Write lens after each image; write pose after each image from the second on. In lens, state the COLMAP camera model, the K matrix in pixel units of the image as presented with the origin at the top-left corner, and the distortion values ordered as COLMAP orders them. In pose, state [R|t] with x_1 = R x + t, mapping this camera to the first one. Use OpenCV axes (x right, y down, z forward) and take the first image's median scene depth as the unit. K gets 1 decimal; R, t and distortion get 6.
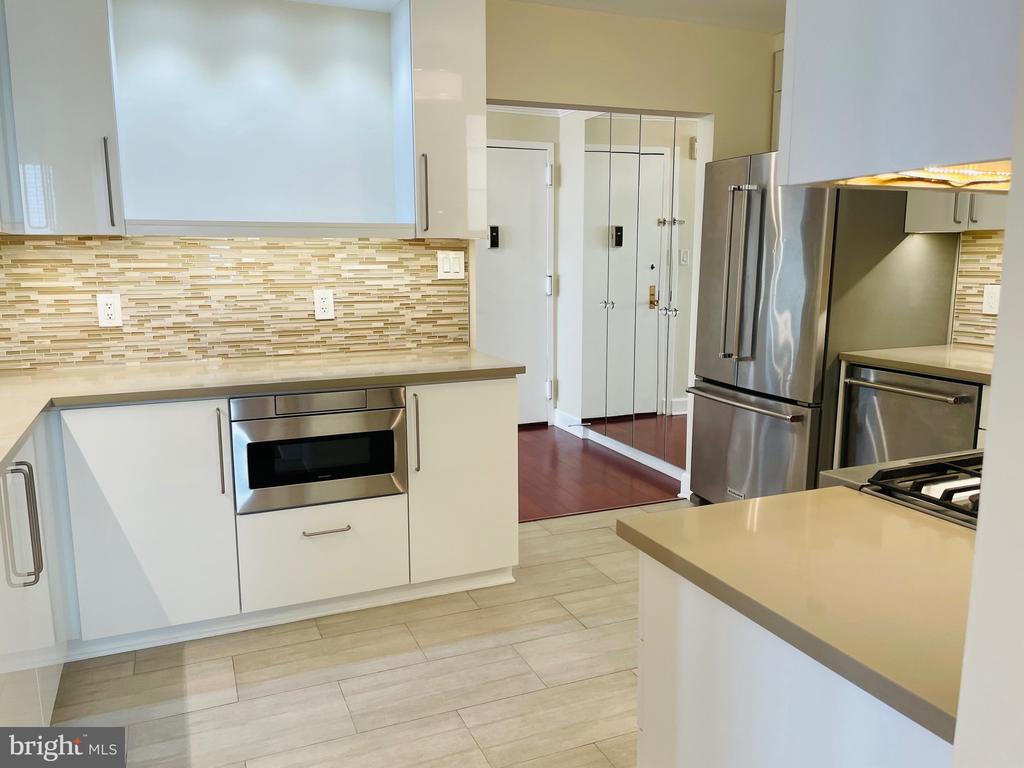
lens RADIAL K [[786.7, 0, 511.1], [0, 786.7, 386.8], [0, 0, 1]] dist [0.064517, -0.087867]
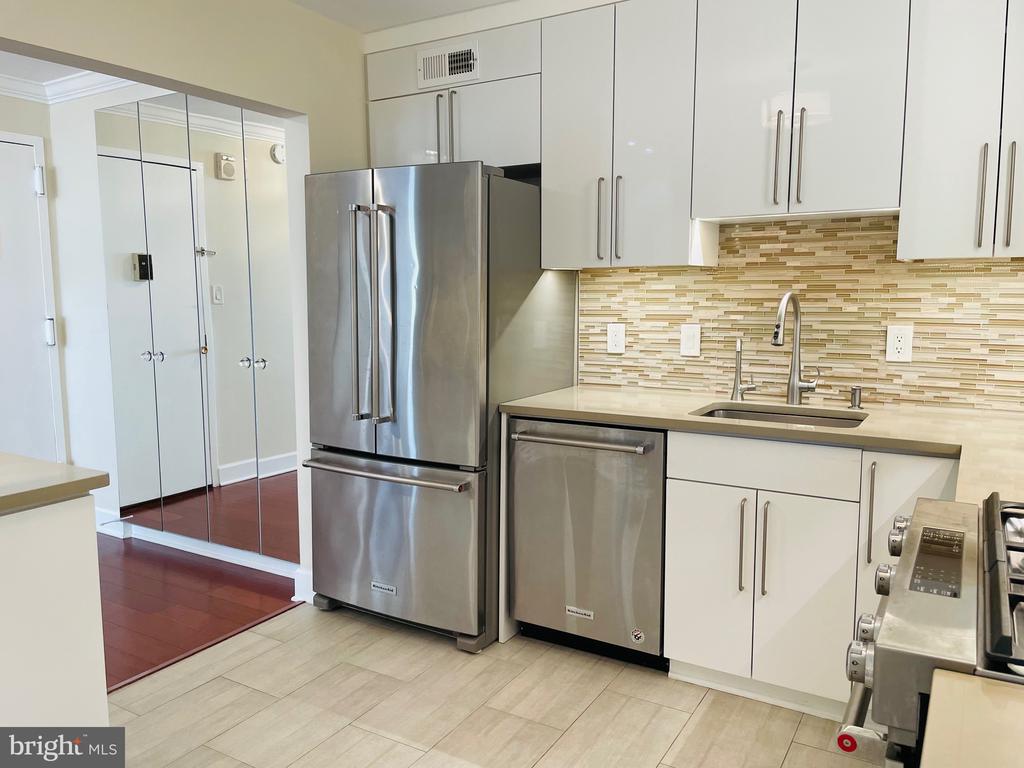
lens RADIAL K [[786.7, 0, 510.9], [0, 786.7, 384.4], [0, 0, 1]] dist [0.064517, -0.087867]
pose [[0.804050, -0.063577, 0.591152, -0.066077], [0.094603, 0.995280, -0.021634, -0.037163], [-0.586987, 0.073319, 0.806270, 0.248404]]
